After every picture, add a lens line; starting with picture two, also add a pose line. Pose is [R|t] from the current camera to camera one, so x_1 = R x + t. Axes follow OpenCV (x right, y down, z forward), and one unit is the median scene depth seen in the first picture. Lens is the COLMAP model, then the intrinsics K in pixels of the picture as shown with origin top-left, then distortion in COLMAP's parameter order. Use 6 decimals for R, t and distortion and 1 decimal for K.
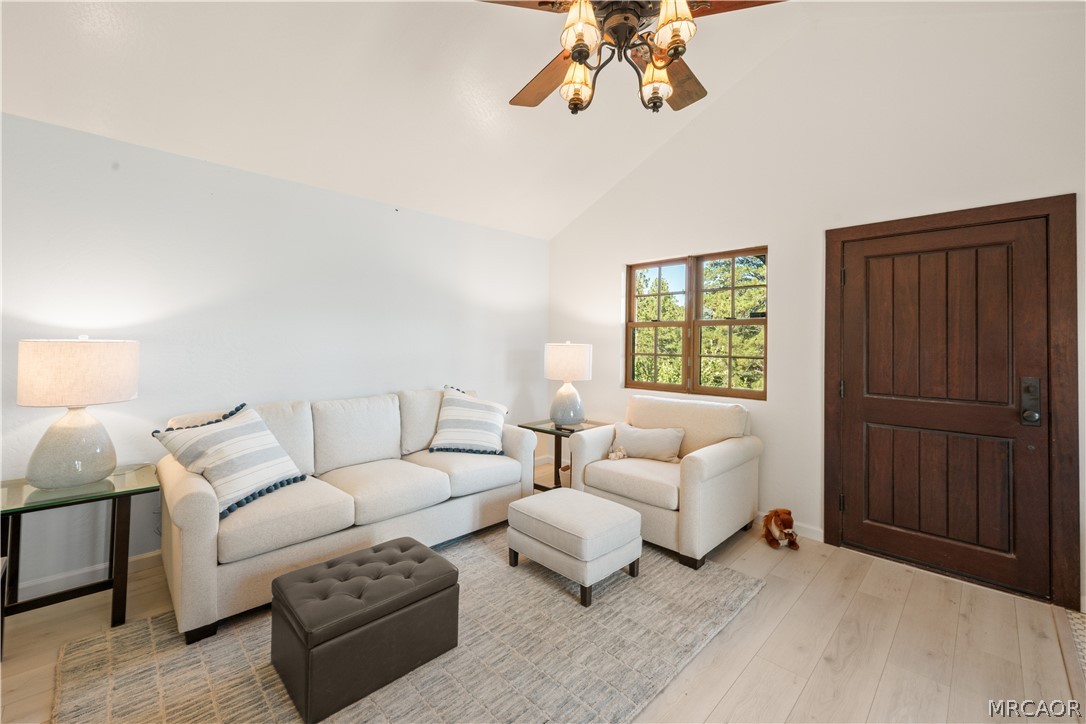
lens RADIAL K [[434.7, 0, 539.4], [0, 434.7, 336.8], [0, 0, 1]] dist [0.001399, 0.000305]
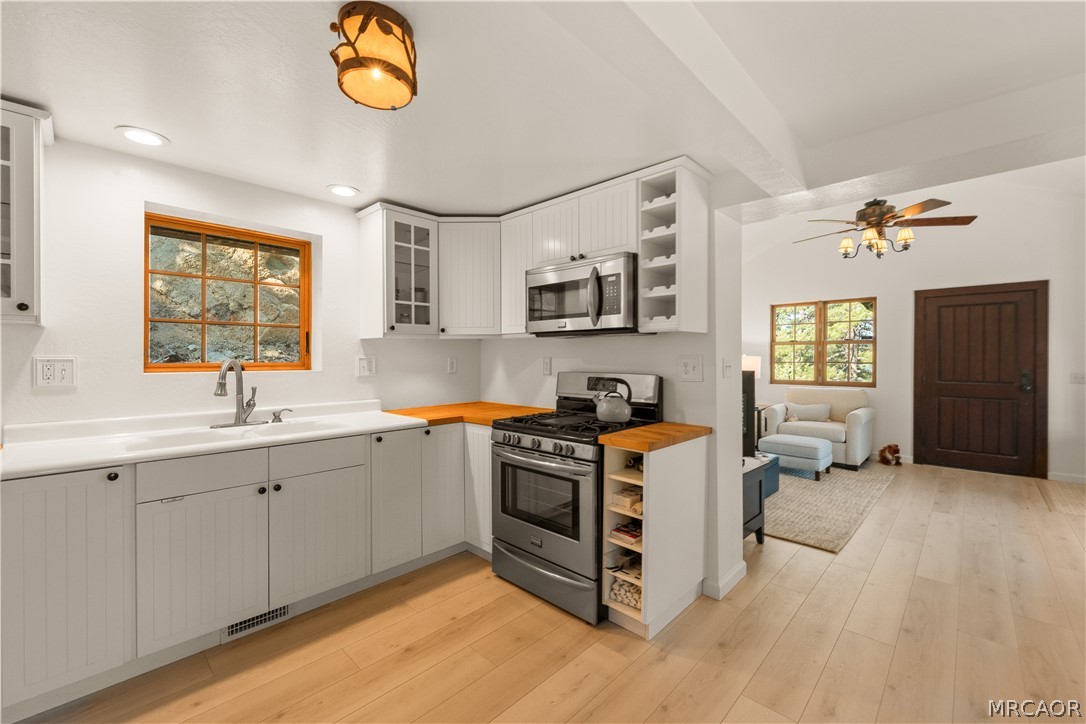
lens RADIAL K [[437.2, 0, 543.0], [0, 437.2, 362.0], [0, 0, 1]] dist [-0.000038, -0.000072]
pose [[0.999654, -0.014560, 0.021891, -0.964218], [0.013957, 0.999526, 0.027444, -0.023511], [-0.022280, -0.027129, 0.999384, -0.812727]]
